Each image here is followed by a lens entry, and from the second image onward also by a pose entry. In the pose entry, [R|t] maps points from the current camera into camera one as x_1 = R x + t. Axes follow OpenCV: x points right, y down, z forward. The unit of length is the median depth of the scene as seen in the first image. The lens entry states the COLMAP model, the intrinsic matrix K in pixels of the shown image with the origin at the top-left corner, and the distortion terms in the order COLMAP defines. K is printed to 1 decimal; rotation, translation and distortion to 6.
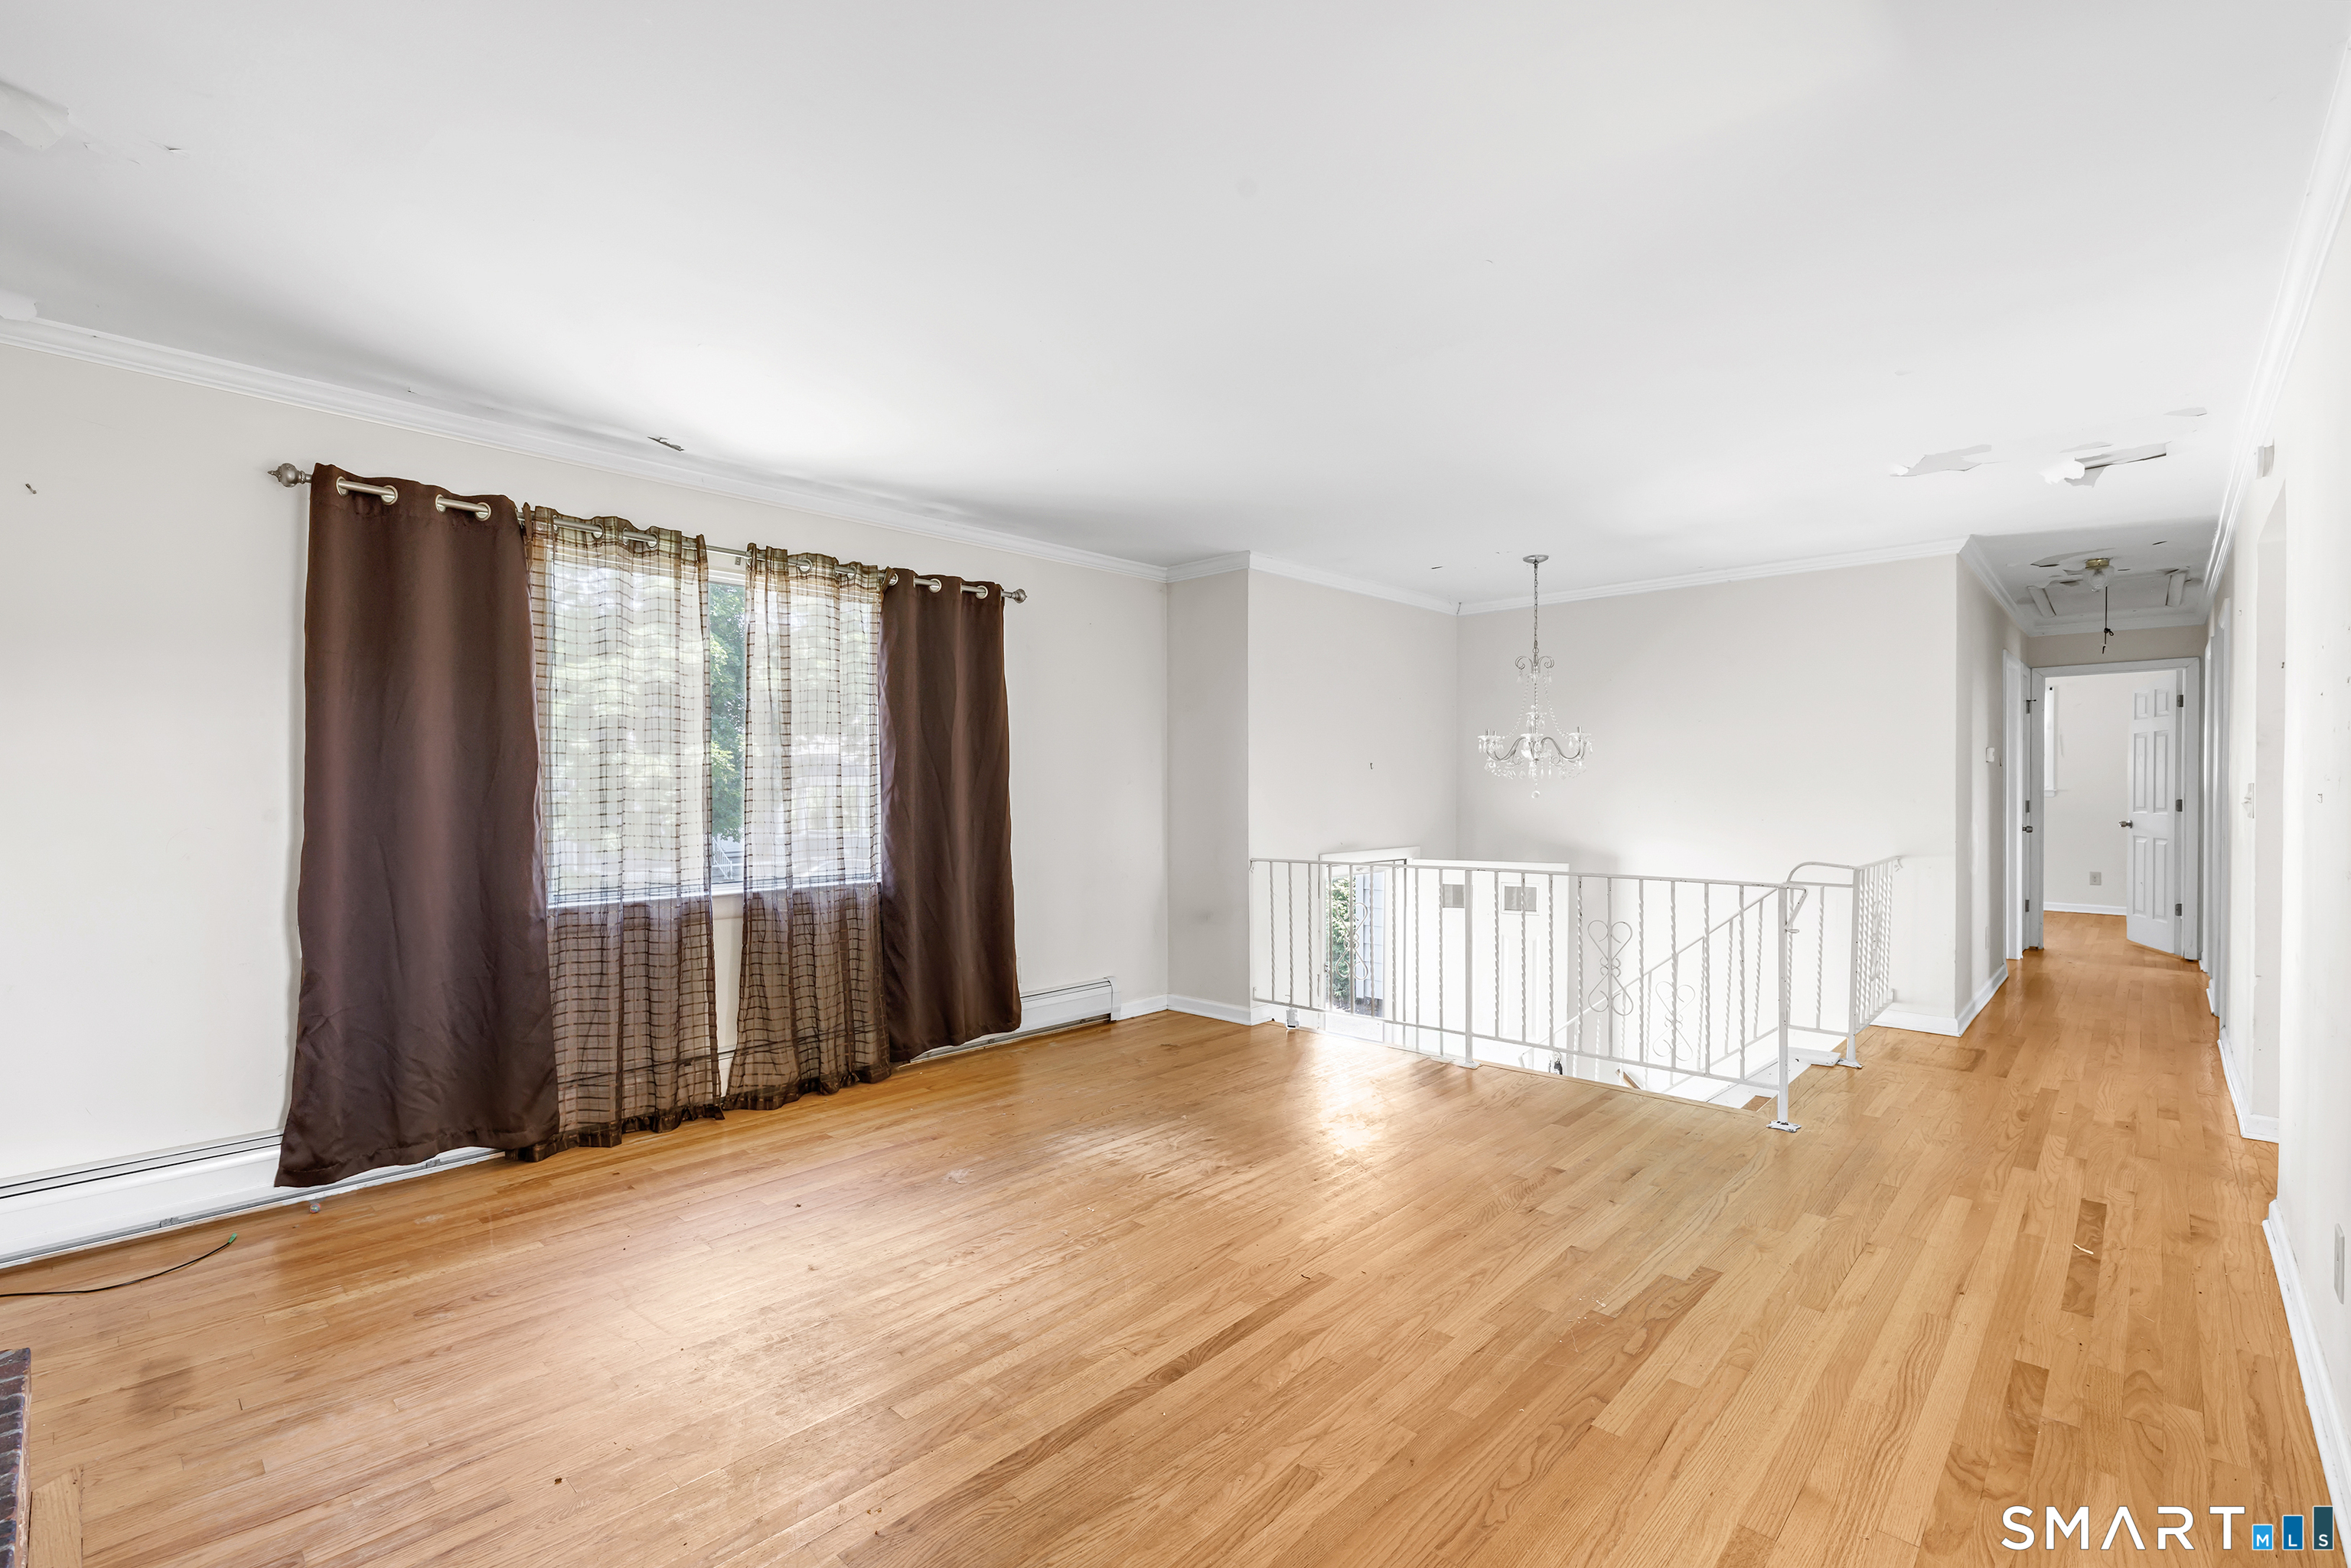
lens RADIAL K [[1046.3, 0, 1191.5], [0, 1046.3, 789.6], [0, 0, 1]] dist [0.004632, -0.000083]
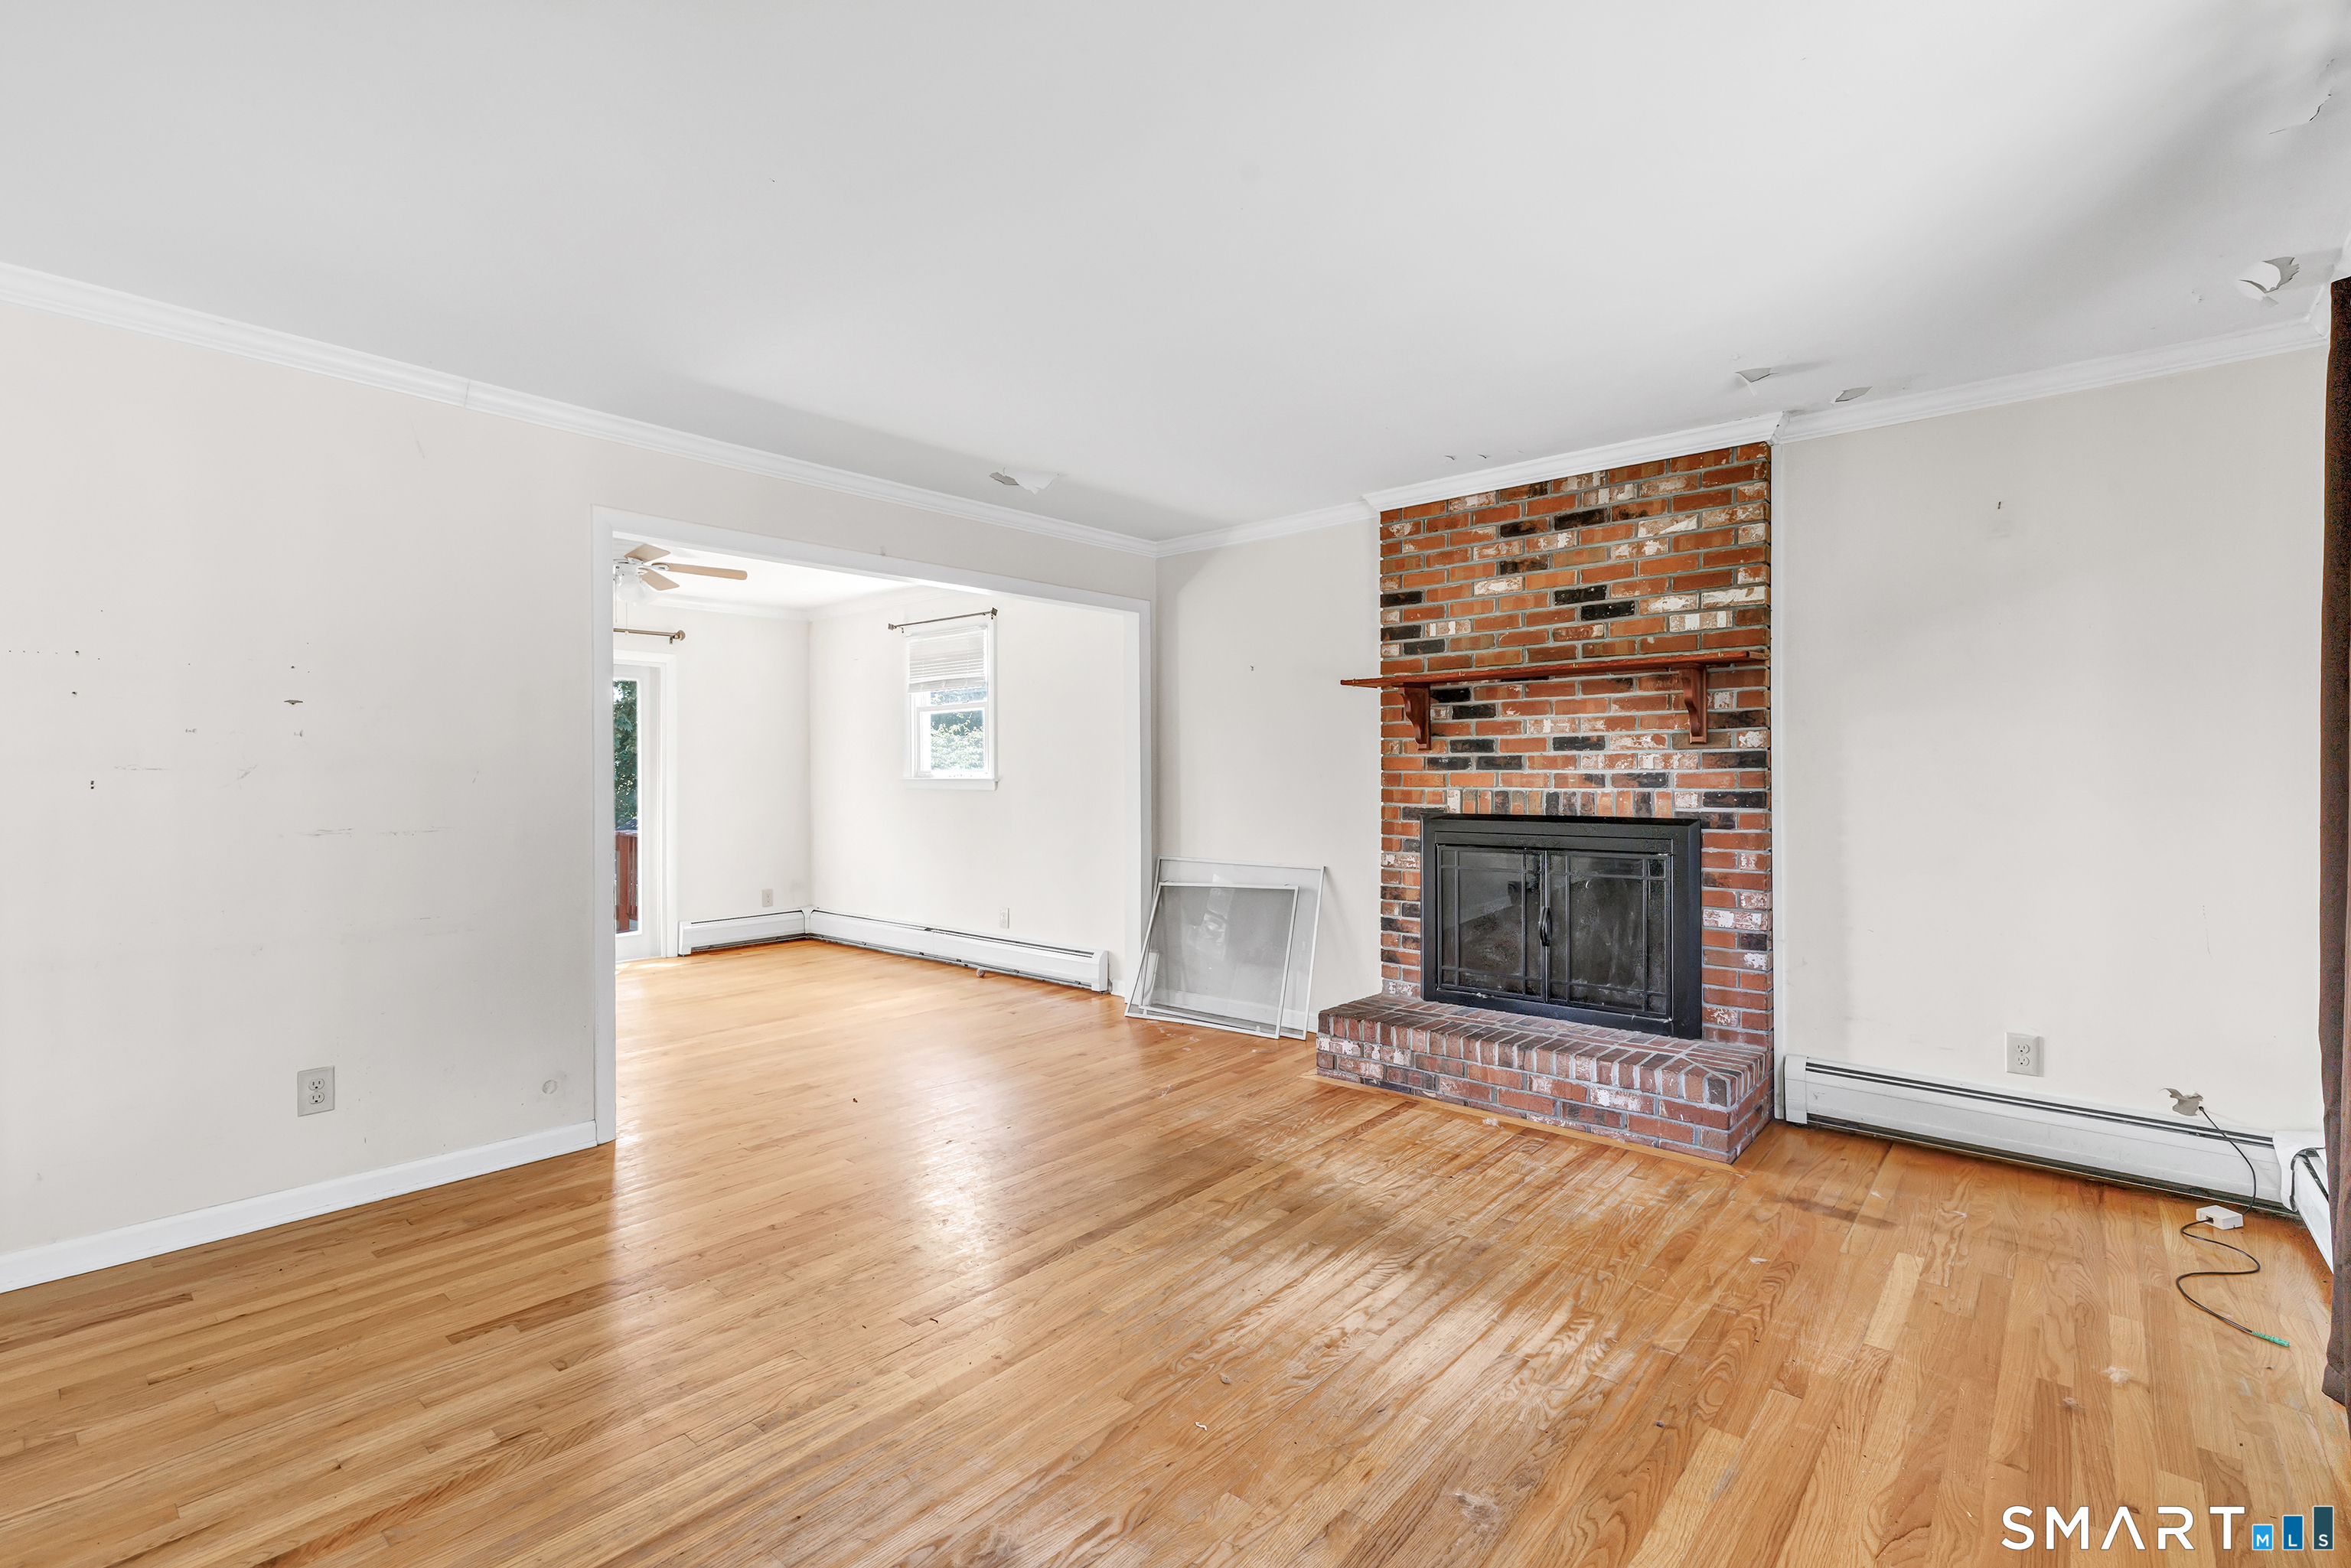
lens RADIAL K [[1046.3, 0, 1186.6], [0, 1046.3, 782.9], [0, 0, 1]] dist [0.004632, -0.000083]
pose [[-0.998954, 0.001963, -0.045676, -0.073704], [0.001493, 0.999946, 0.010326, -0.003095], [0.045694, 0.010247, -0.998903, 2.085555]]
